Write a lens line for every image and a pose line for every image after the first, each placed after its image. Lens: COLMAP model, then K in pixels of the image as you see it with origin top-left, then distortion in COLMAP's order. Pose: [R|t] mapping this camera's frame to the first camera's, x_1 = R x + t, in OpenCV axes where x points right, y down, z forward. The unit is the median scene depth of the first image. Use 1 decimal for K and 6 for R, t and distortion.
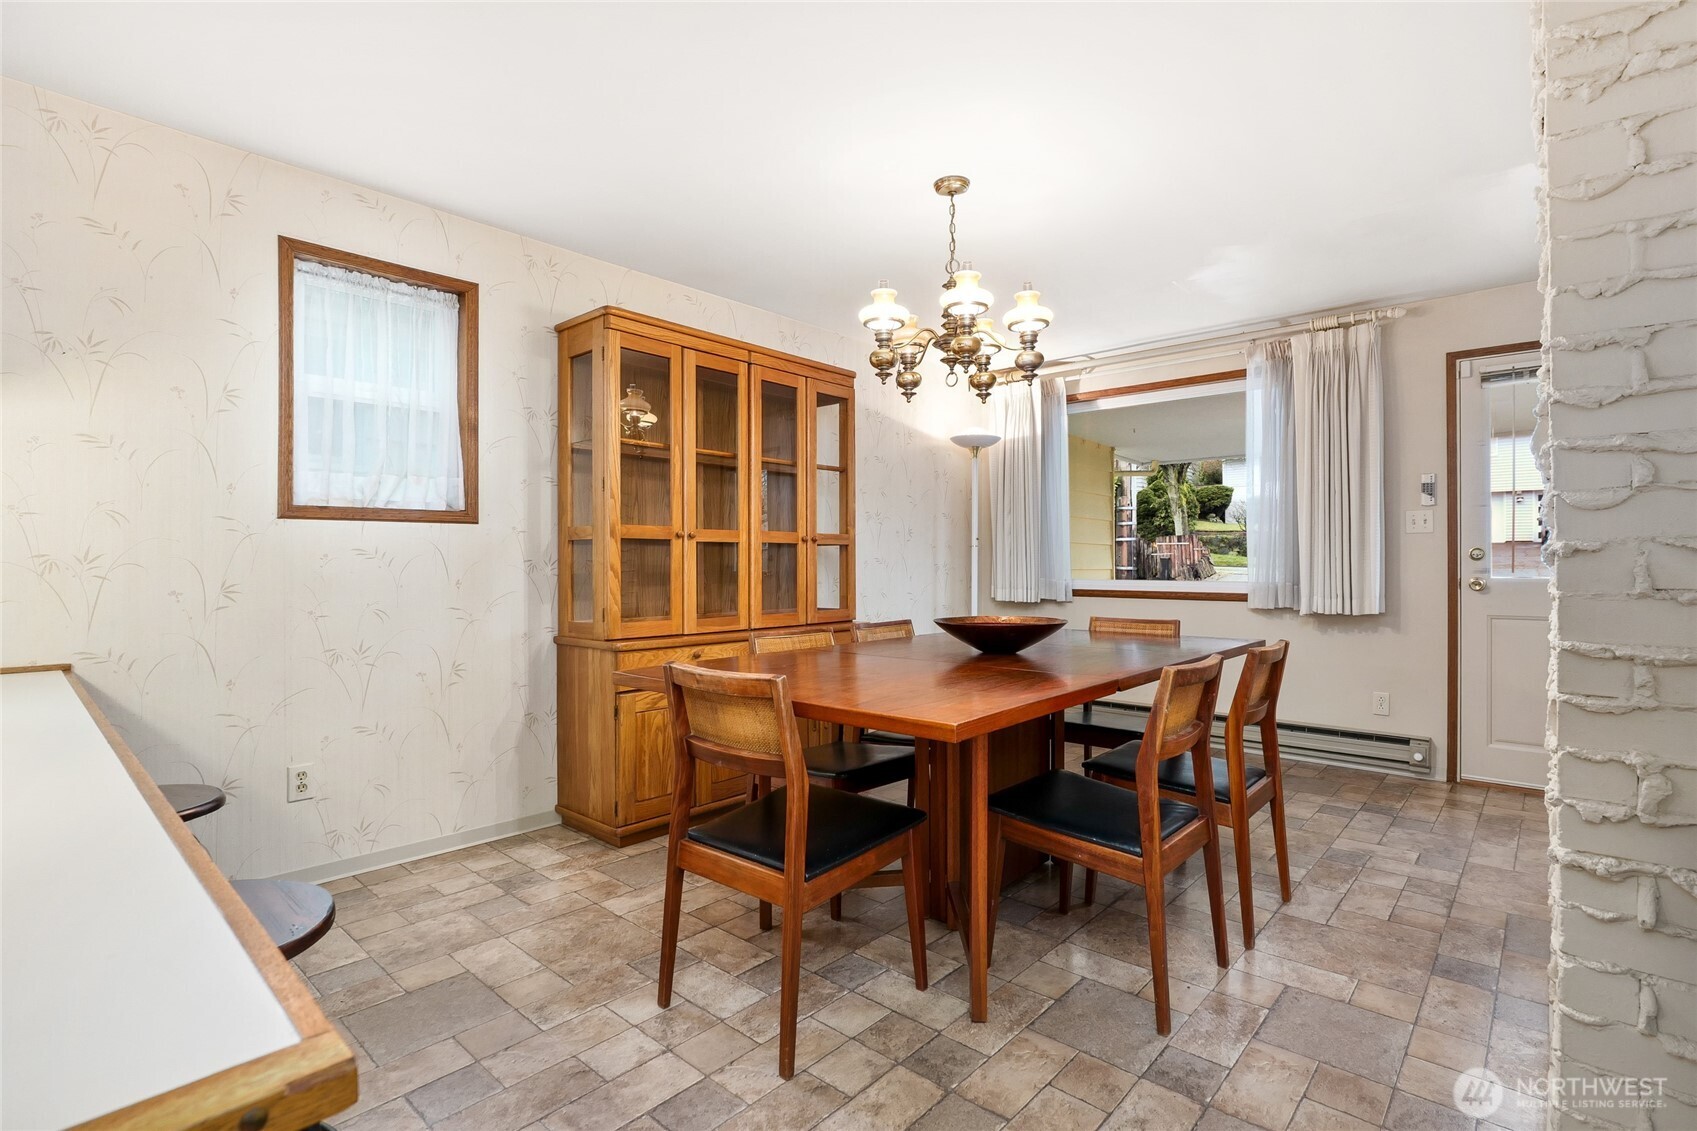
lens RADIAL K [[803.4, 0, 845.4], [0, 803.4, 558.8], [0, 0, 1]] dist [-0.001445, -0.000205]
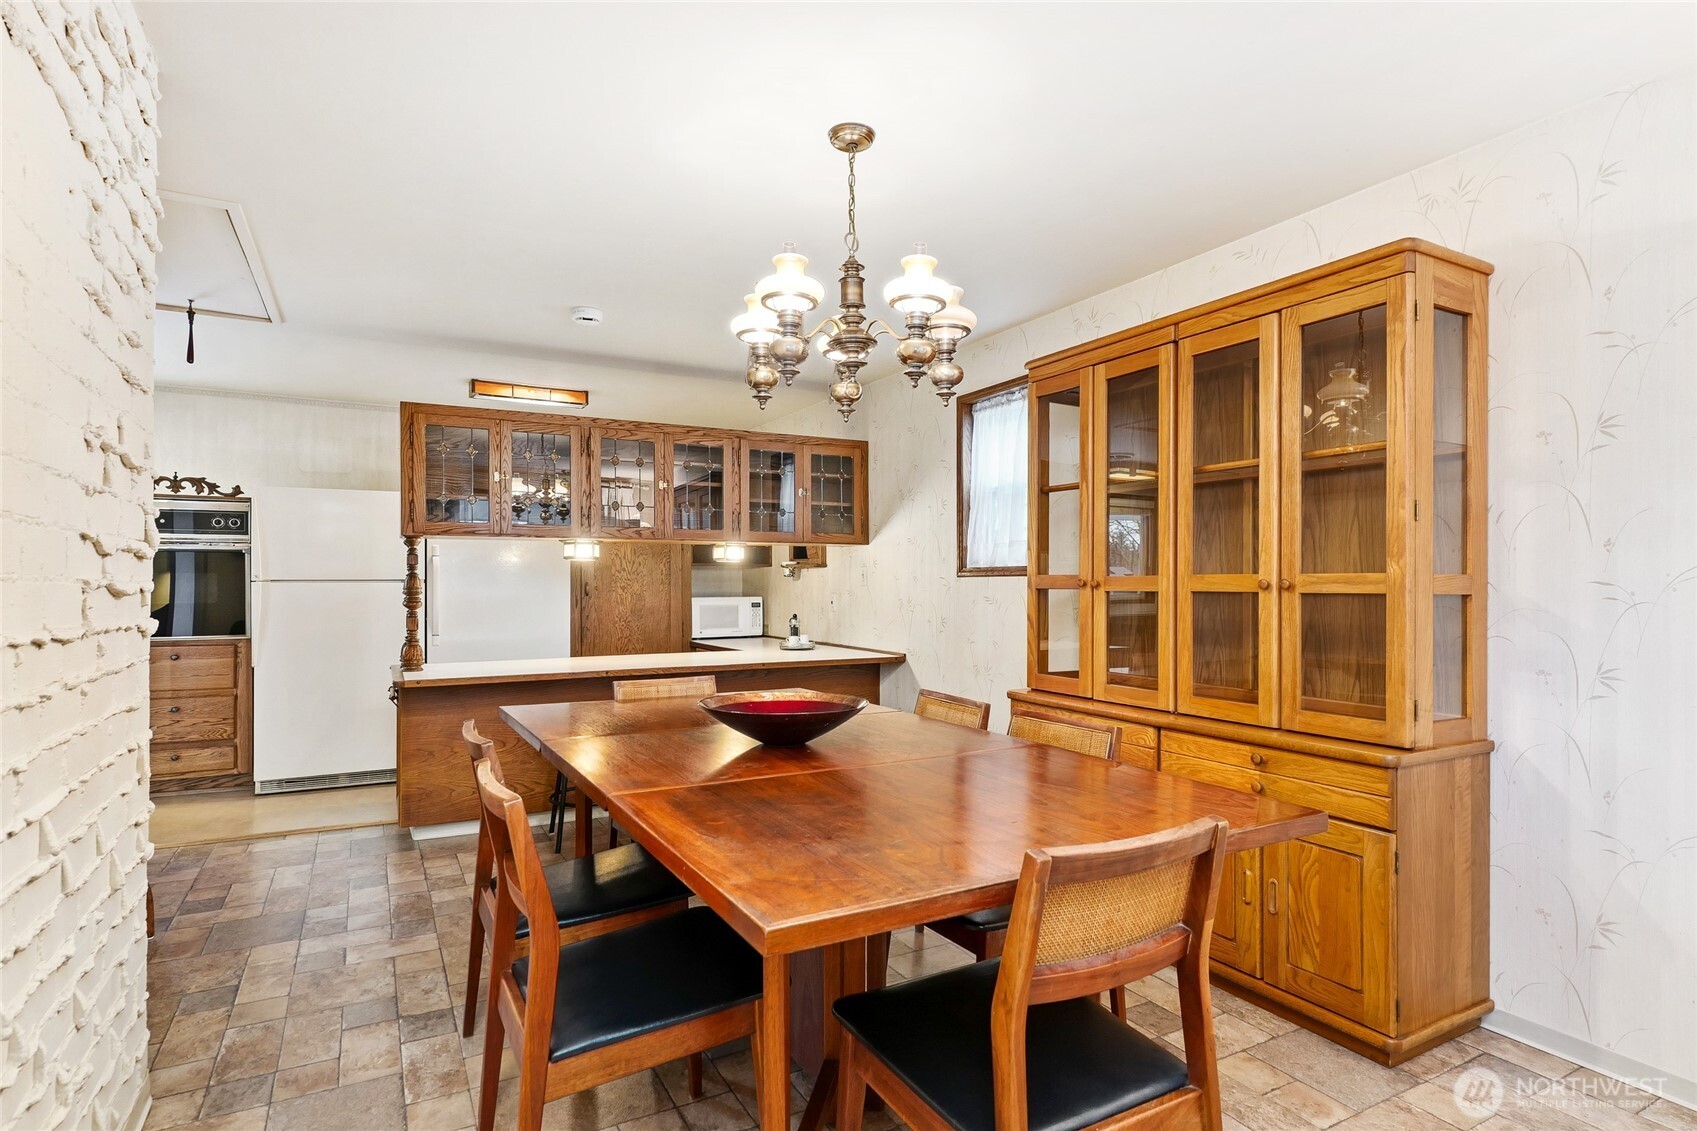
lens RADIAL K [[881.8, 0, 846.6], [0, 881.8, 585.3], [0, 0, 1]] dist [0.015990, 0.000121]
pose [[-0.333916, 0.004697, -0.942591, 0.863049], [0.001106, 0.999989, 0.004591, -0.036854], [0.942602, 0.000491, -0.333917, 1.183053]]
